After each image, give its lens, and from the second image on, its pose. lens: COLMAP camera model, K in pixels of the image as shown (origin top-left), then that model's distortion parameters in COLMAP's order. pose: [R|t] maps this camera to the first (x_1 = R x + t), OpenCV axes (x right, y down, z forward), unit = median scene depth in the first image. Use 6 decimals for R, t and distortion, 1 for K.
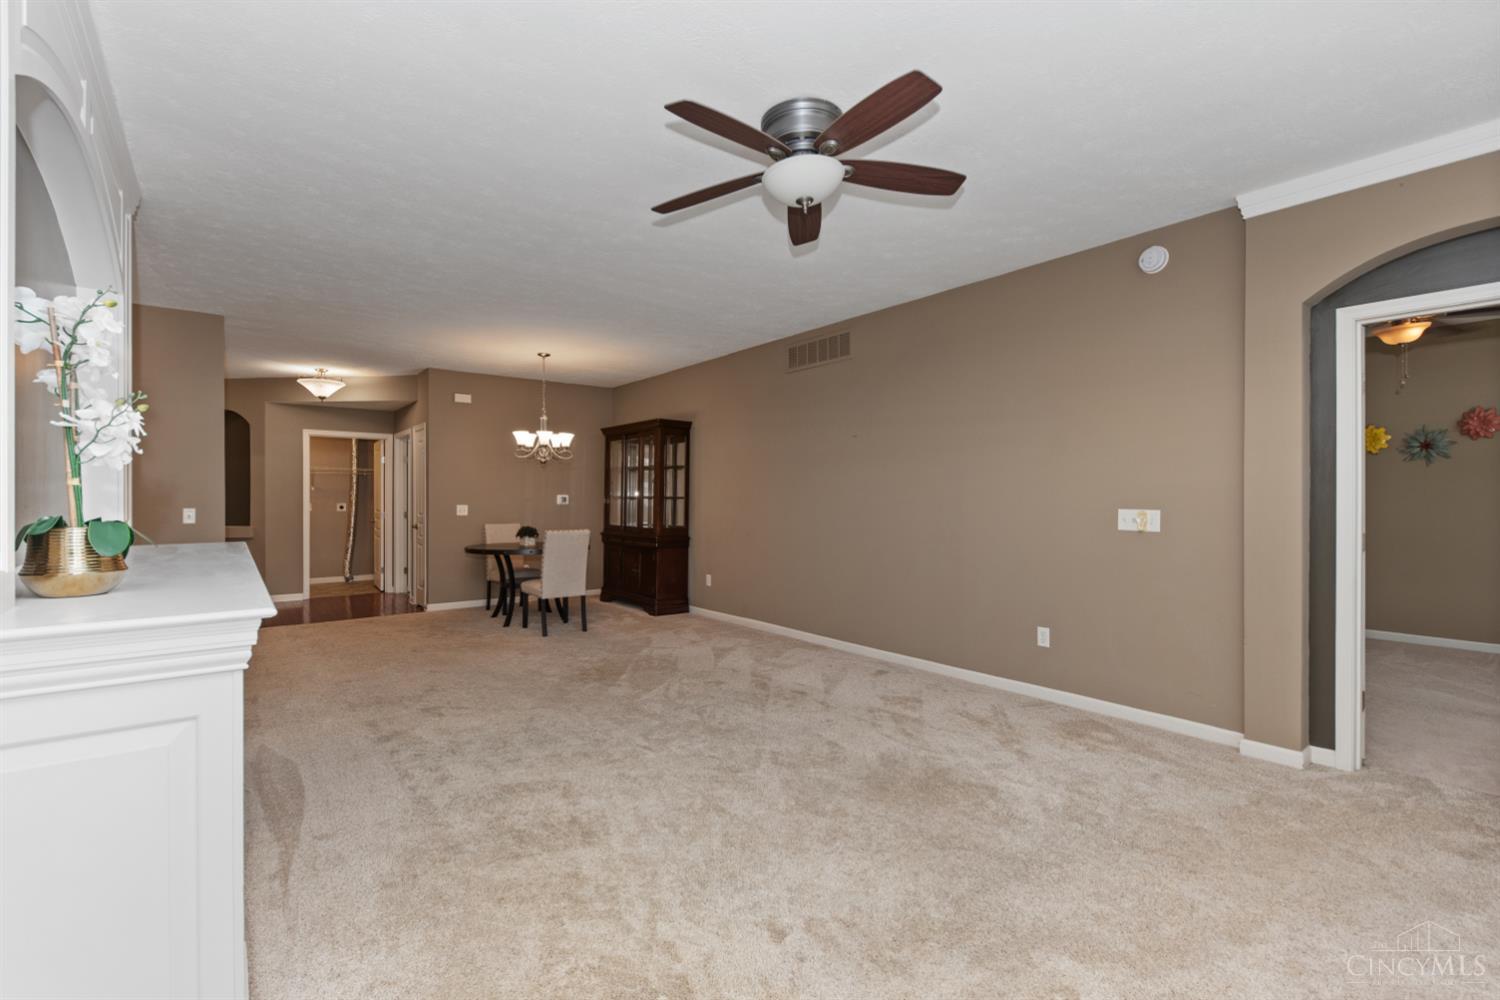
lens RADIAL K [[651.1, 0, 750.0], [0, 651.1, 500.0], [0, 0, 1]] dist [0.012821, -0.008279]
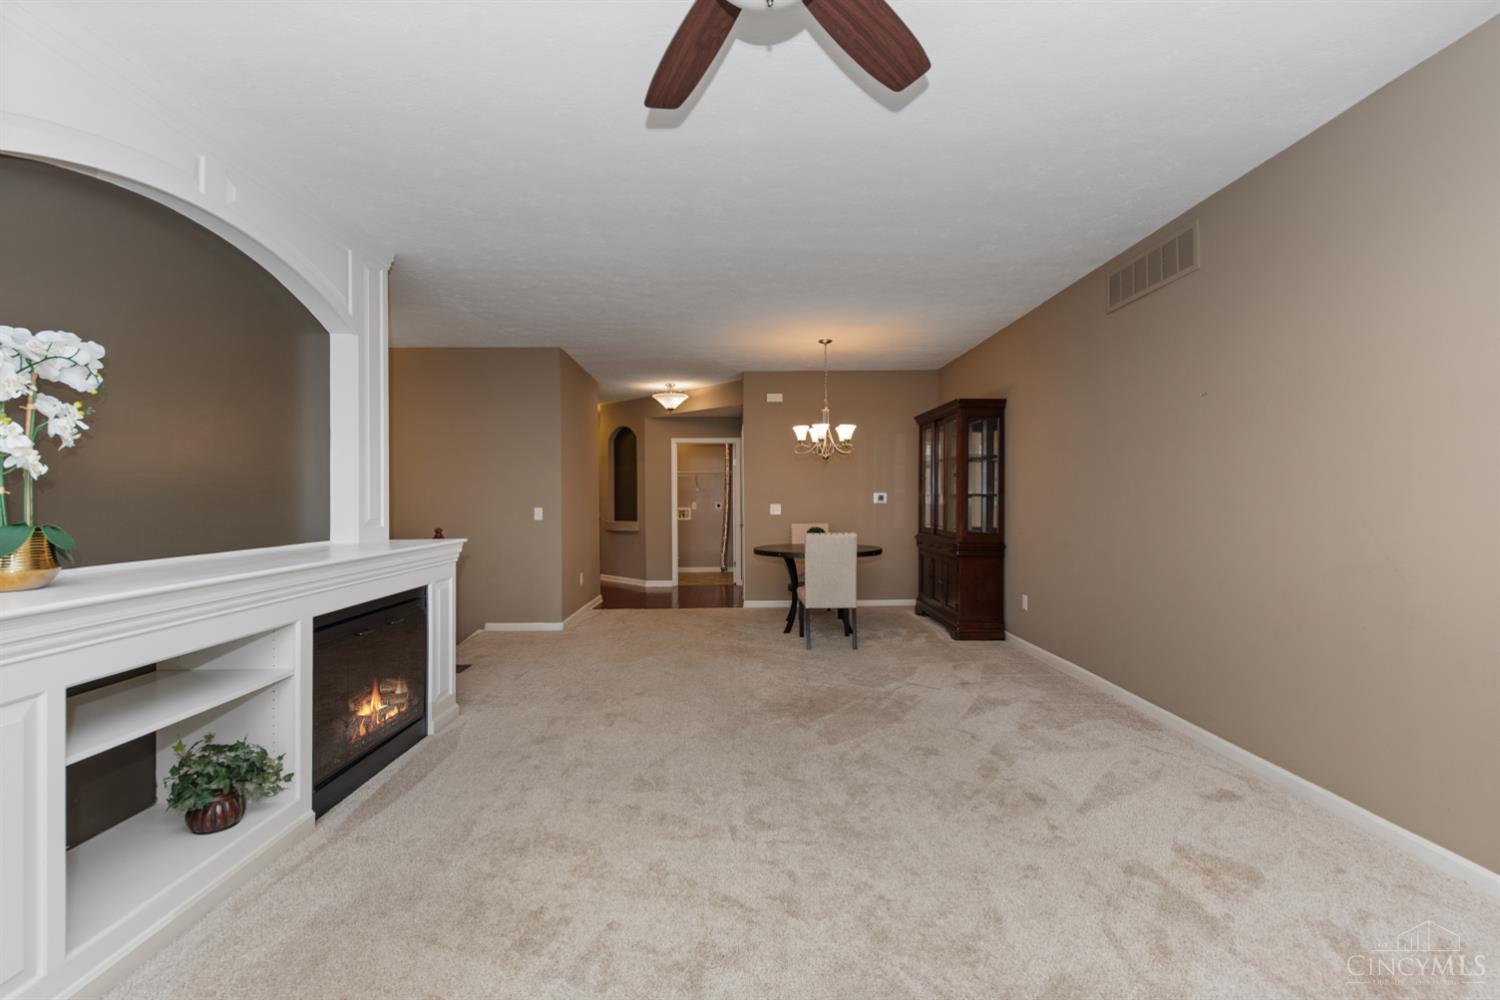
lens RADIAL K [[656.3, 0, 749.1], [0, 656.3, 490.8], [0, 0, 1]] dist [0.012642, -0.008614]
pose [[0.797748, -0.012489, -0.602862, 0.176997], [0.006350, 0.999904, -0.012311, -0.000810], [0.602957, 0.005993, 0.797751, 0.223907]]
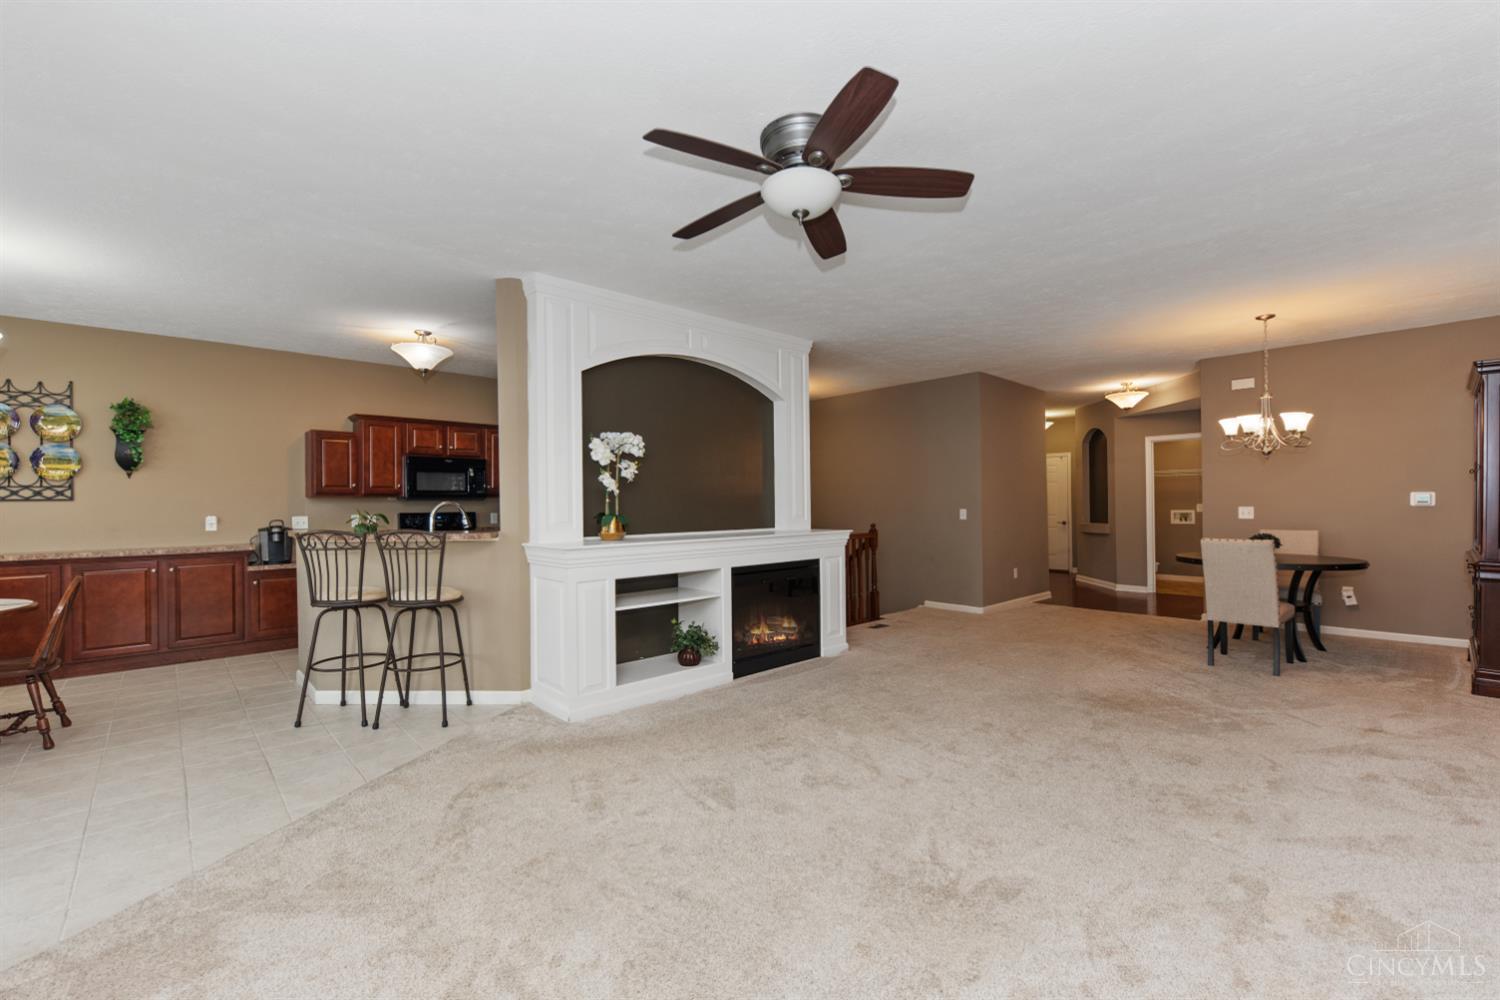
lens RADIAL K [[634.1, 0, 750.0], [0, 634.1, 500.0], [0, 0, 1]] dist [0.000916, -0.000024]
pose [[0.084833, -0.008836, -0.996356, 0.452408], [0.008453, 0.999931, -0.008148, 0.000167], [0.996359, -0.007731, 0.084902, 0.354482]]
